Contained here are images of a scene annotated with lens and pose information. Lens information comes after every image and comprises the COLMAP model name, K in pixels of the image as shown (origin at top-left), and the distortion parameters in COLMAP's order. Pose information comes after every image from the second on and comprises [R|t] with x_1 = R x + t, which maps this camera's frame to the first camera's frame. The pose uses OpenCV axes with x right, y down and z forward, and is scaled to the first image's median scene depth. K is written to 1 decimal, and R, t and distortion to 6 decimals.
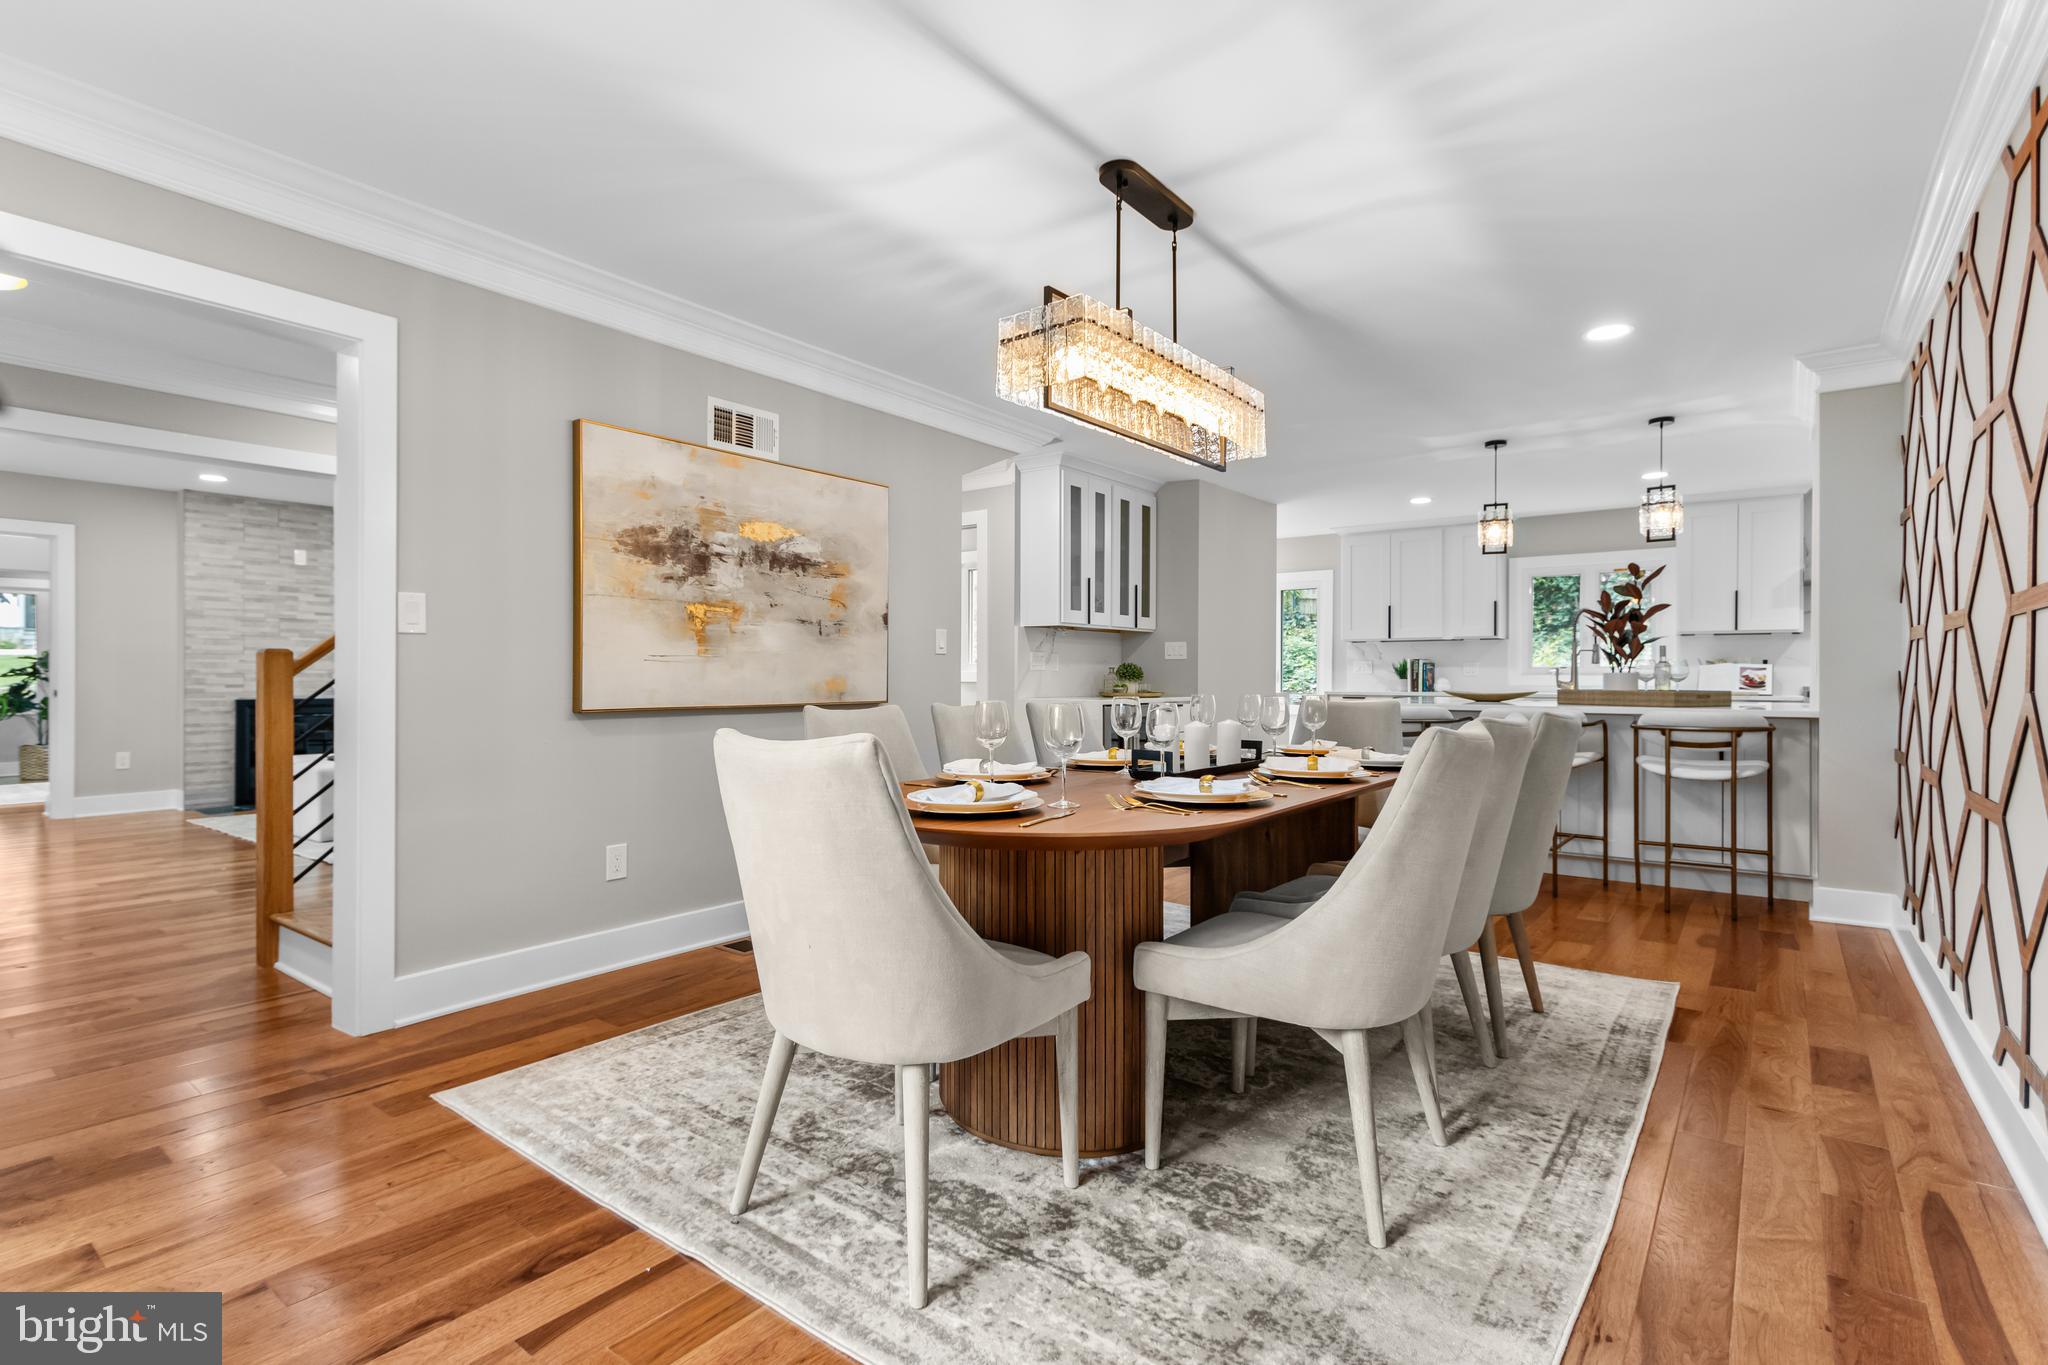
lens RADIAL K [[951.0, 0, 1019.3], [0, 951.0, 671.4], [0, 0, 1]] dist [0.001243, 0.000501]
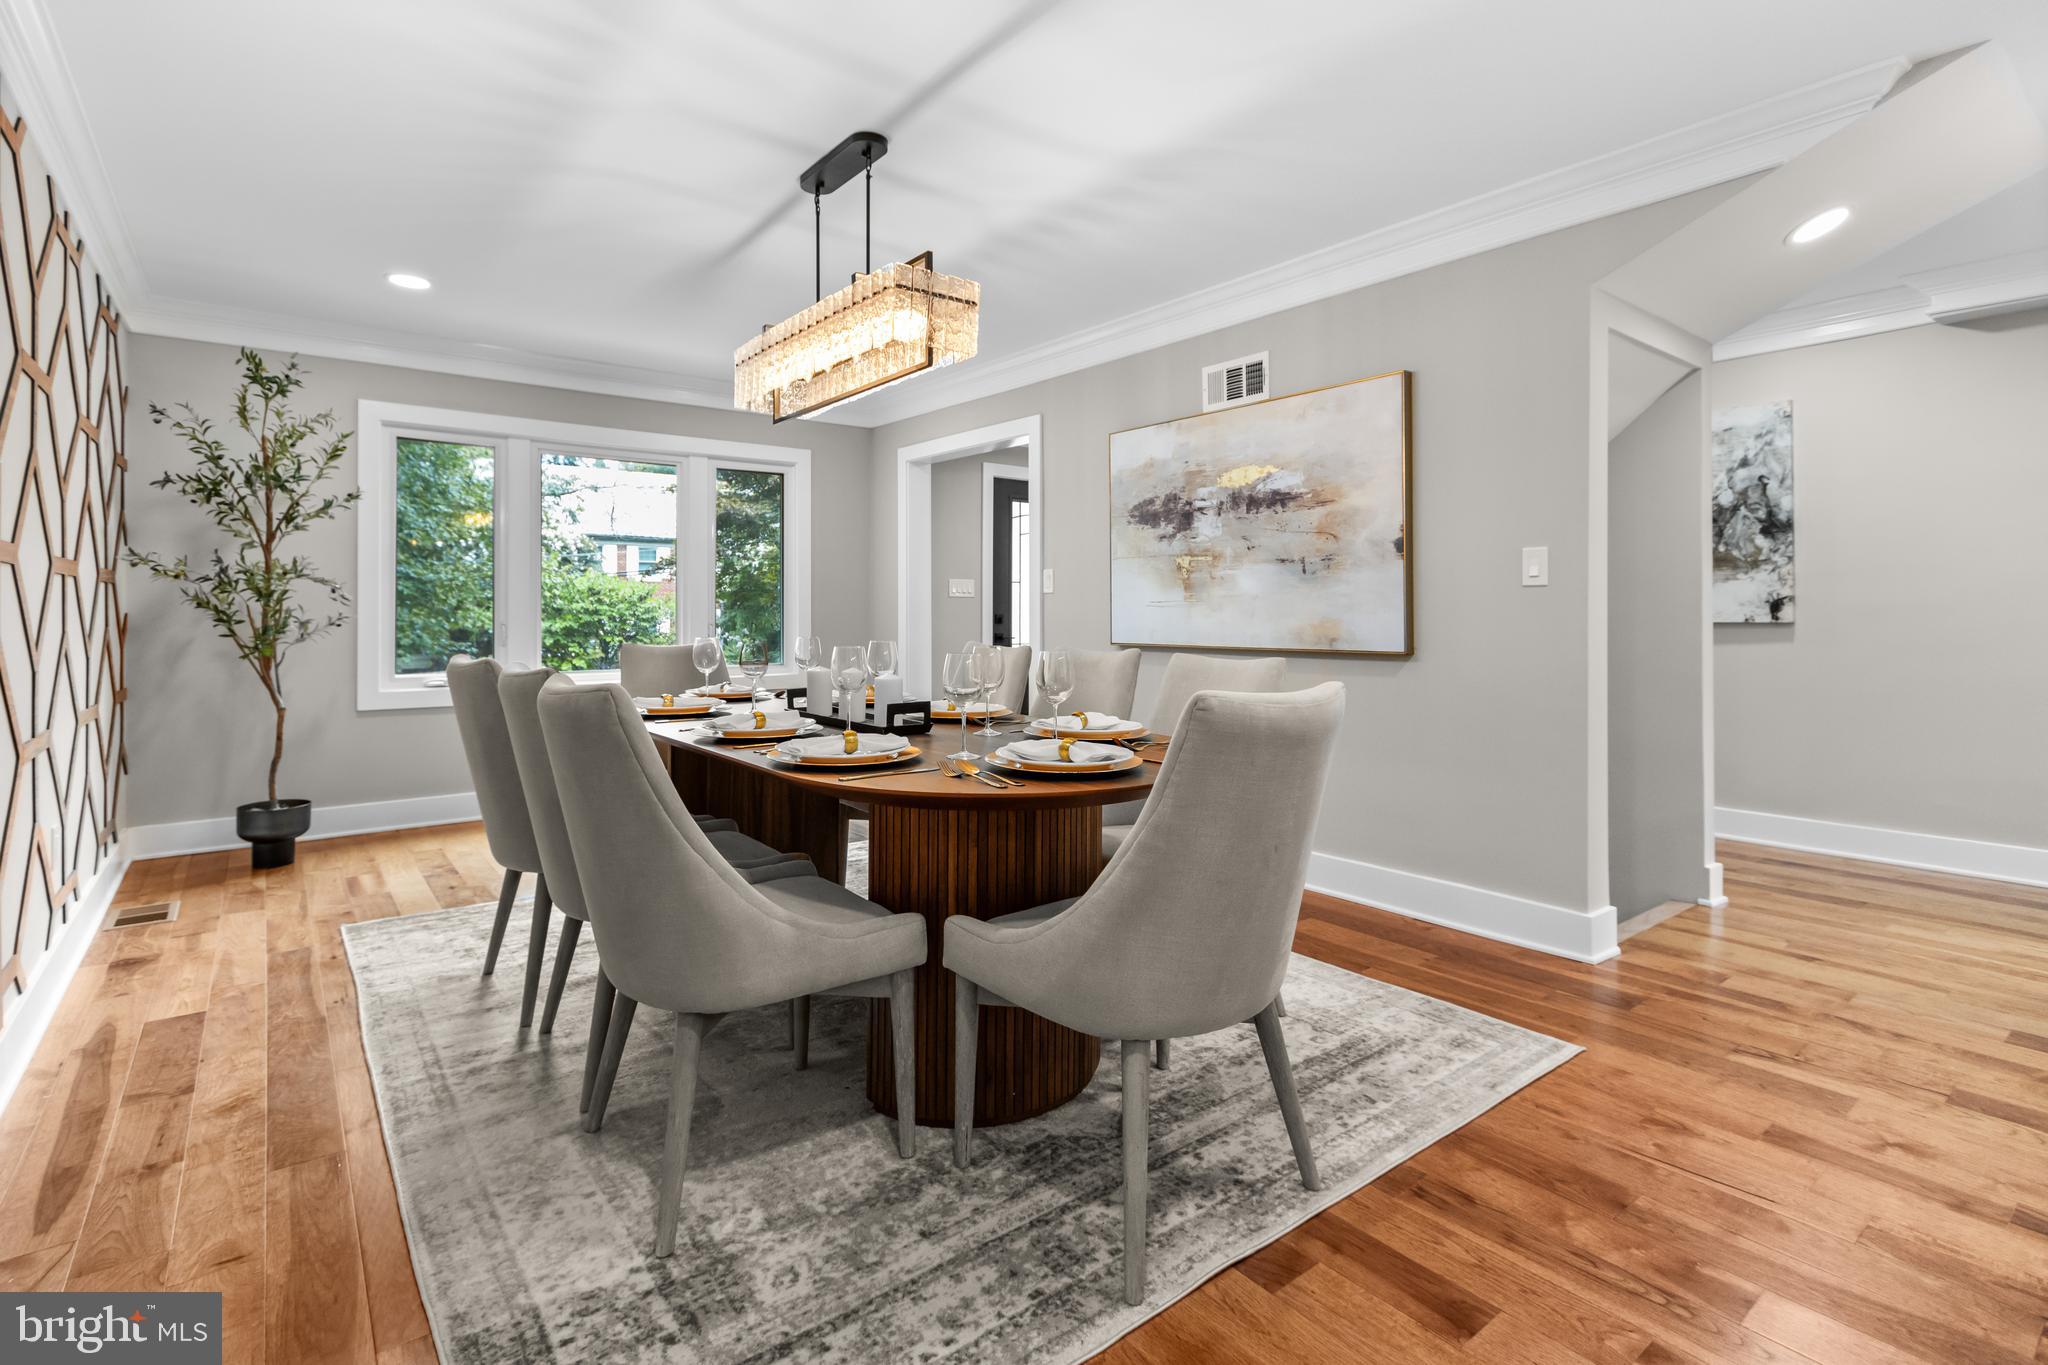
lens RADIAL K [[969.9, 0, 1023.5], [0, 969.9, 600.5], [0, 0, 1]] dist [0.000897, -0.000173]
pose [[-0.235436, -0.014073, -0.971788, 0.819505], [0.005627, 0.999859, -0.015843, 0.000358], [0.971874, -0.009199, -0.235323, 1.052842]]
